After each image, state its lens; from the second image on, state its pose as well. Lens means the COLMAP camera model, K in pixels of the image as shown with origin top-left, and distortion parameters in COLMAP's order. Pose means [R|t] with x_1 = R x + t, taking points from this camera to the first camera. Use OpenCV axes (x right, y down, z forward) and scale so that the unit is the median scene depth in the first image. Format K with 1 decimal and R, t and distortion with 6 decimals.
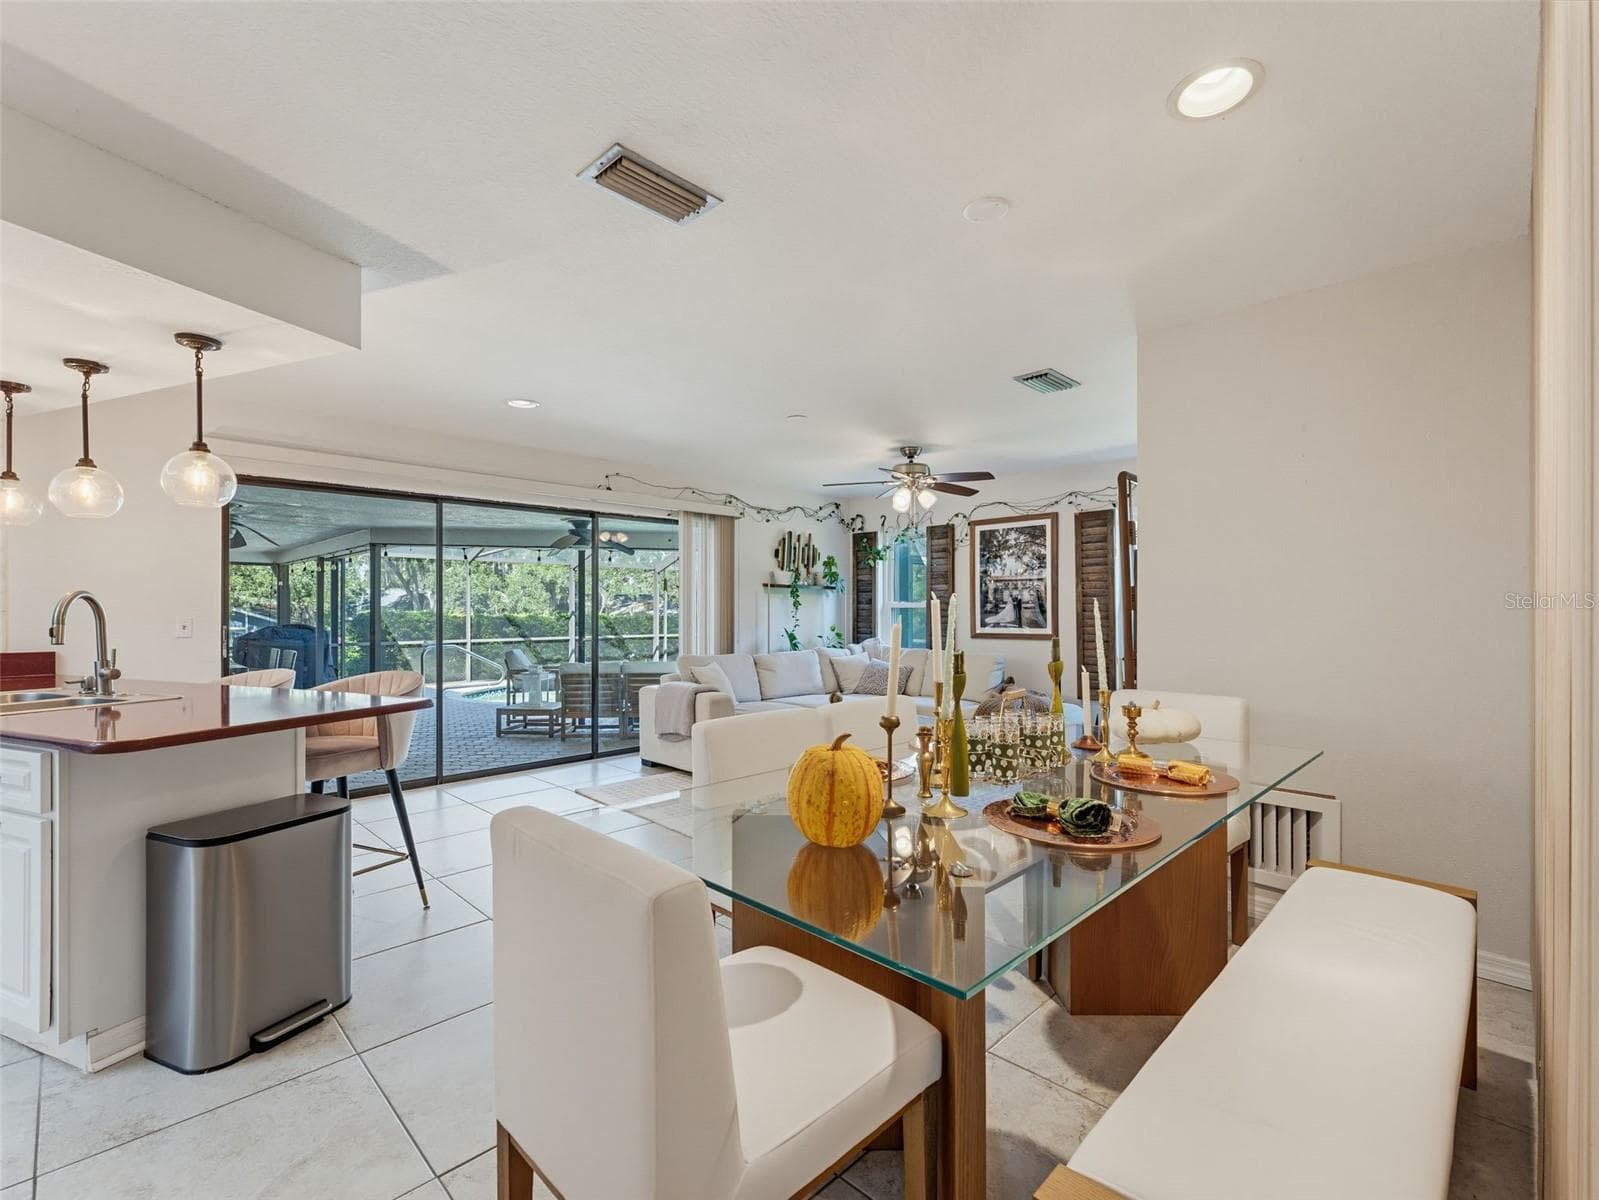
lens RADIAL K [[722.0, 0, 799.4], [0, 722.0, 608.4], [0, 0, 1]] dist [-0.000127, 0.000113]
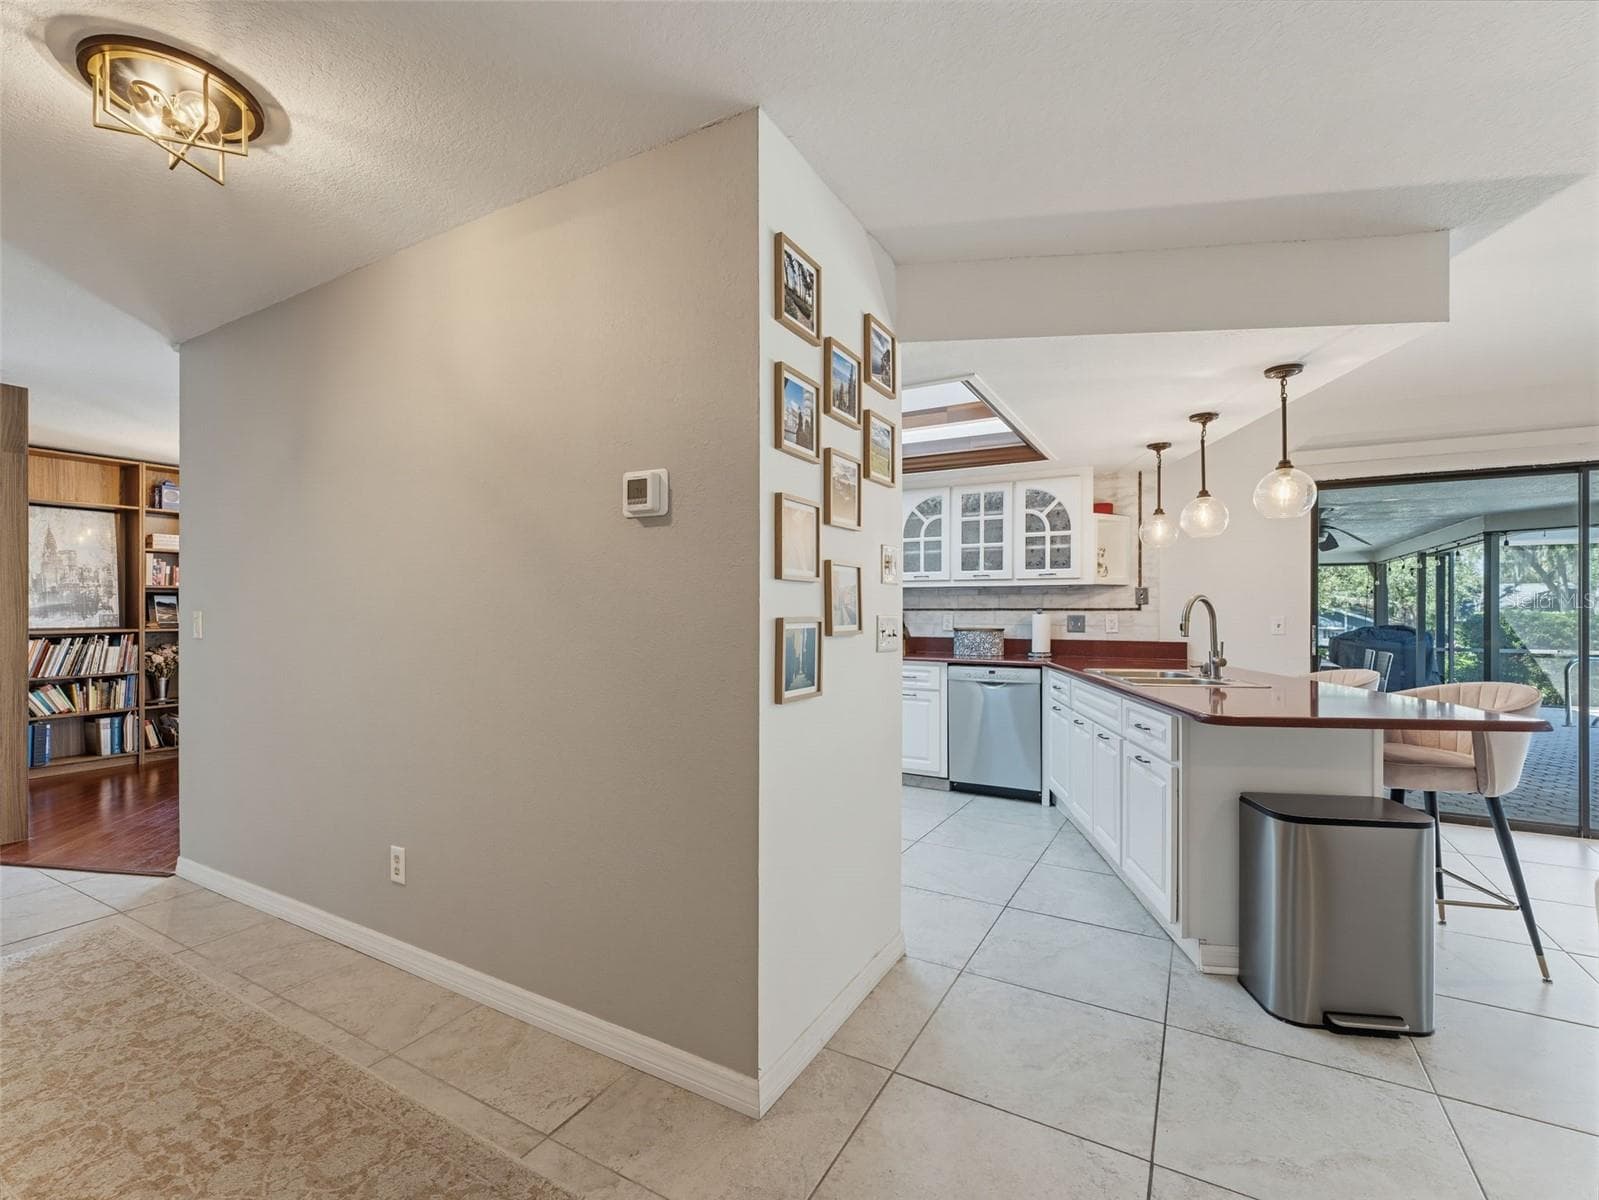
lens RADIAL K [[722.0, 0, 799.4], [0, 722.0, 608.4], [0, 0, 1]] dist [-0.000127, 0.000113]
pose [[0.264597, 0.000073, -0.964359, 0.016224], [0.000008, 1.000000, 0.000078, -0.000279], [0.964359, -0.000028, 0.264597, -0.006734]]
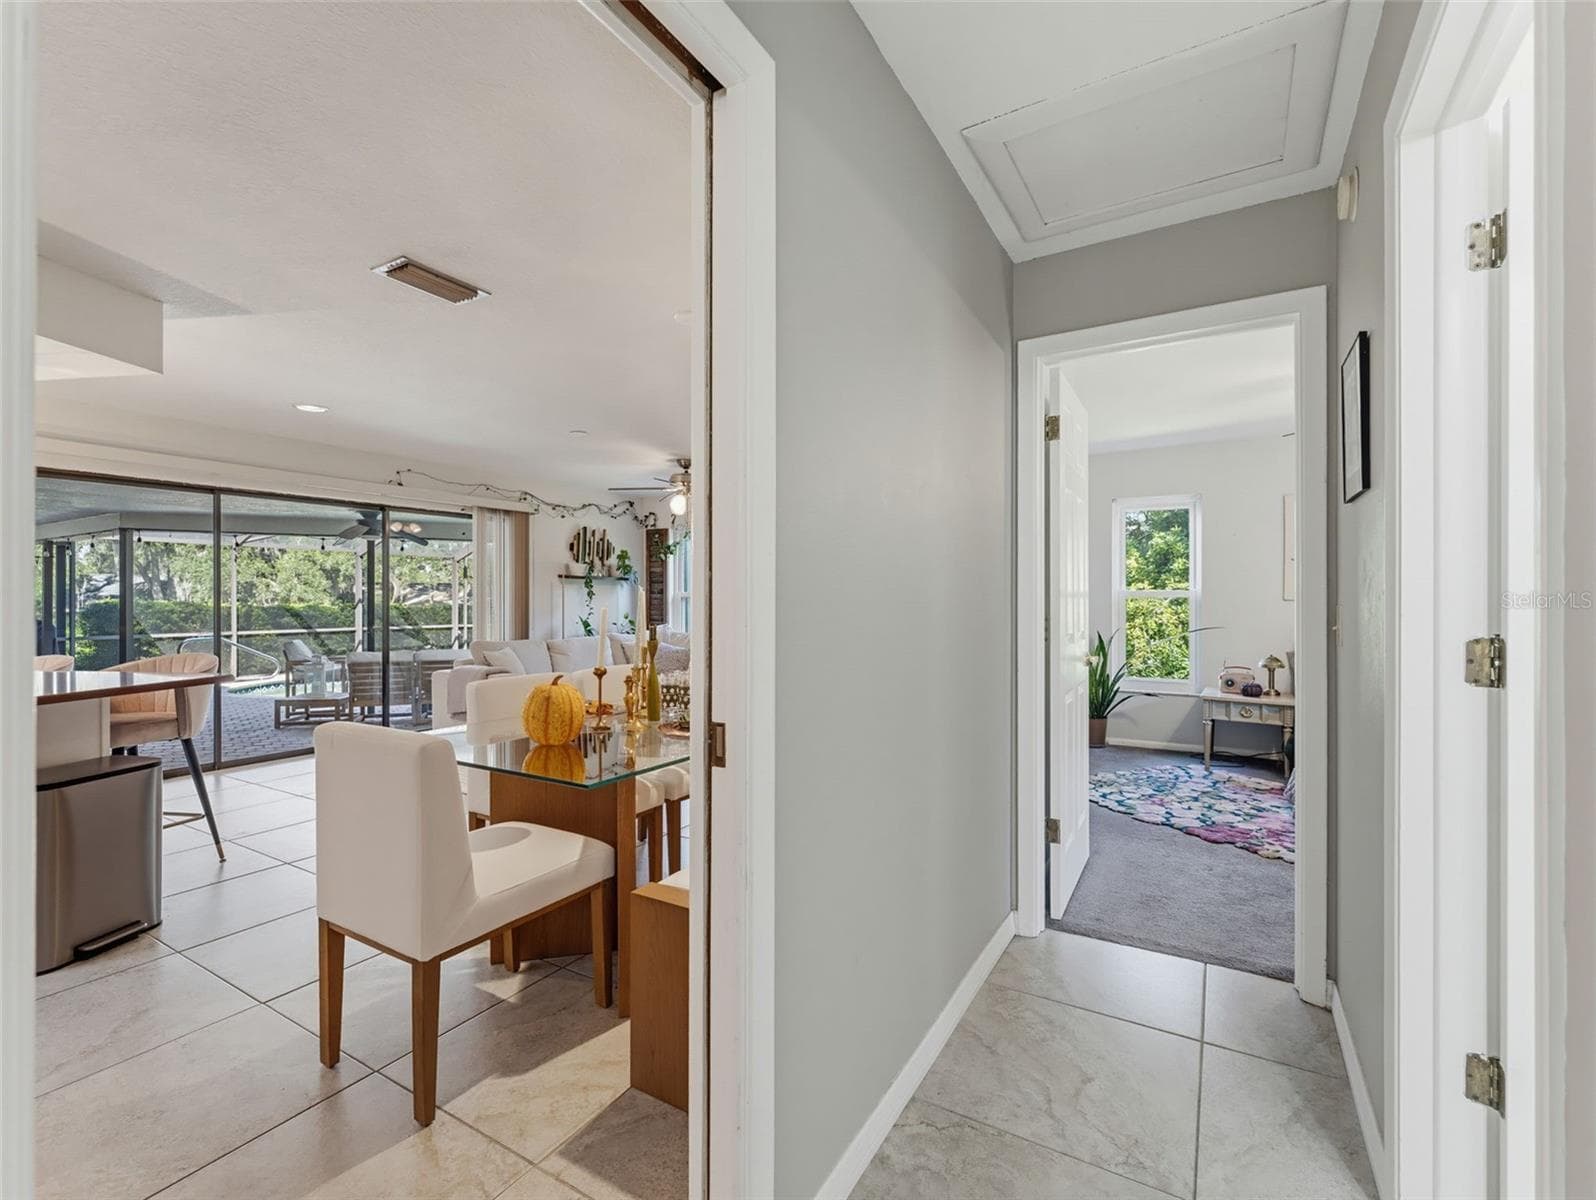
lens RADIAL K [[715.7, 0, 795.0], [0, 715.7, 601.3], [0, 0, 1]] dist [-0.002244, -0.000747]
pose [[0.970415, -0.000535, 0.241442, 0.035422], [-0.000506, 0.999991, 0.004251, 0.000558], [-0.241442, -0.004248, 0.970406, -0.125528]]
